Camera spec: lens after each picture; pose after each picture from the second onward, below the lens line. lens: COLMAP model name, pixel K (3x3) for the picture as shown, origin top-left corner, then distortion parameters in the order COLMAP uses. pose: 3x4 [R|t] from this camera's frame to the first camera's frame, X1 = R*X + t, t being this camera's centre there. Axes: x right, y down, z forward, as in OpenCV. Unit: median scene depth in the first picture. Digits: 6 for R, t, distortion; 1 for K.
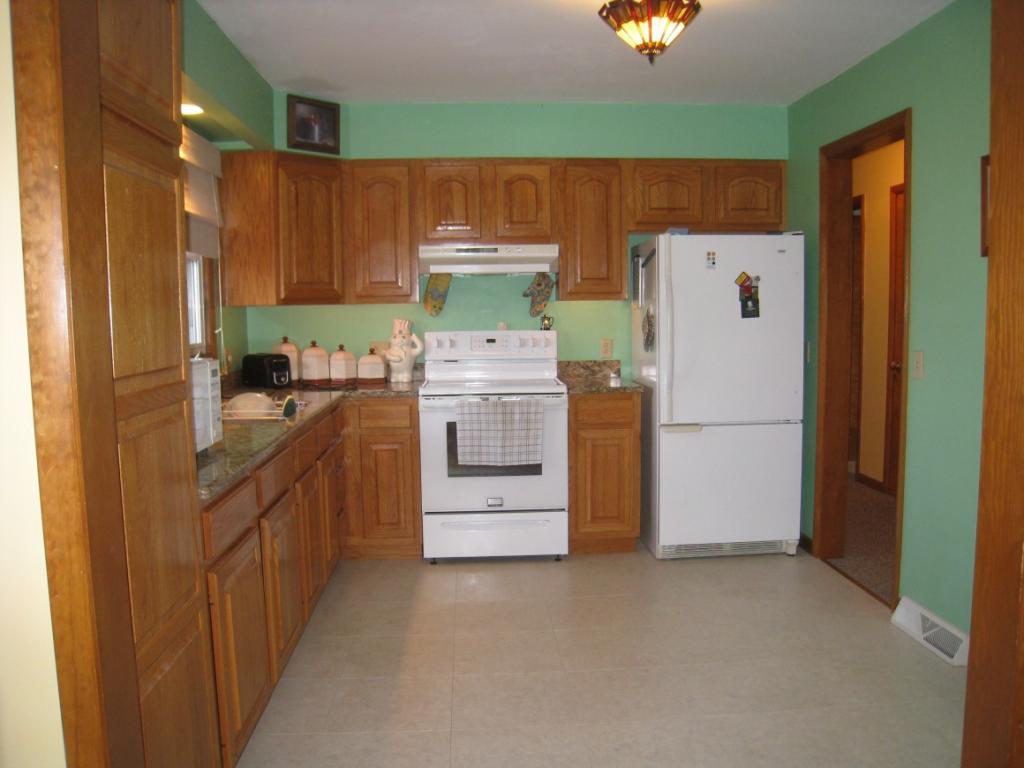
lens RADIAL K [[845.5, 0, 521.4], [0, 845.5, 396.4], [0, 0, 1]] dist [-0.160574, 0.109245]
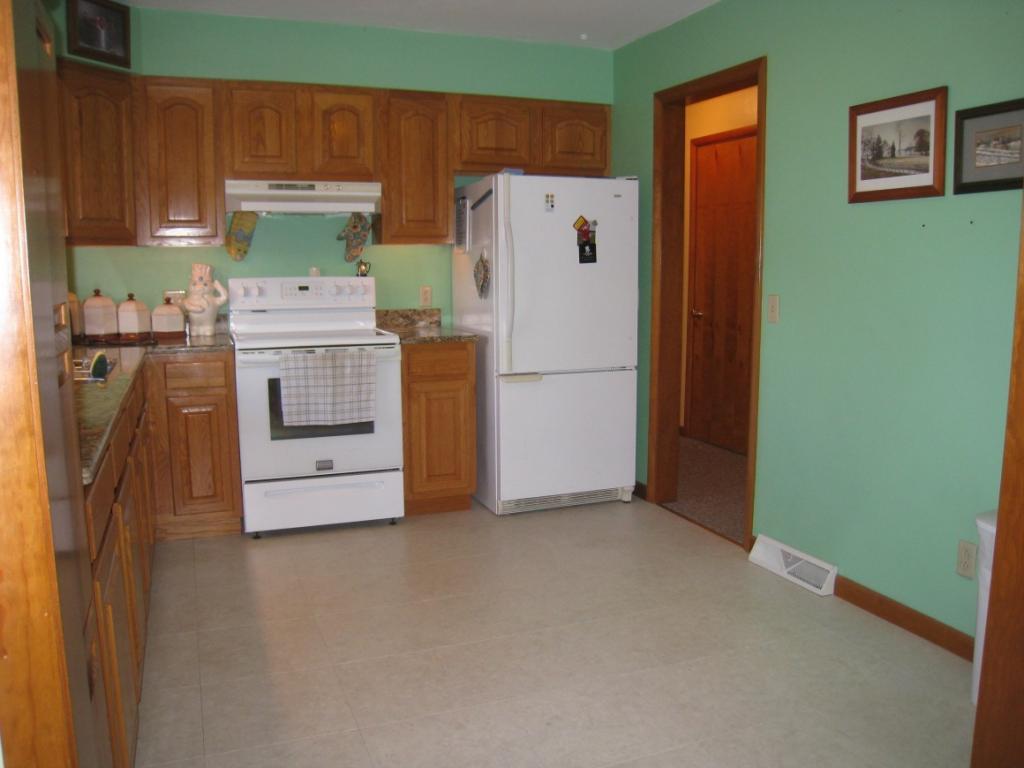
lens RADIAL K [[843.0, 0, 513.3], [0, 843.0, 385.9], [0, 0, 1]] dist [-0.162893, 0.119246]
pose [[0.950494, -0.031963, 0.309093, -0.112276], [0.019501, 0.998871, 0.043324, 0.004954], [-0.310129, -0.035152, 0.950044, 0.085065]]
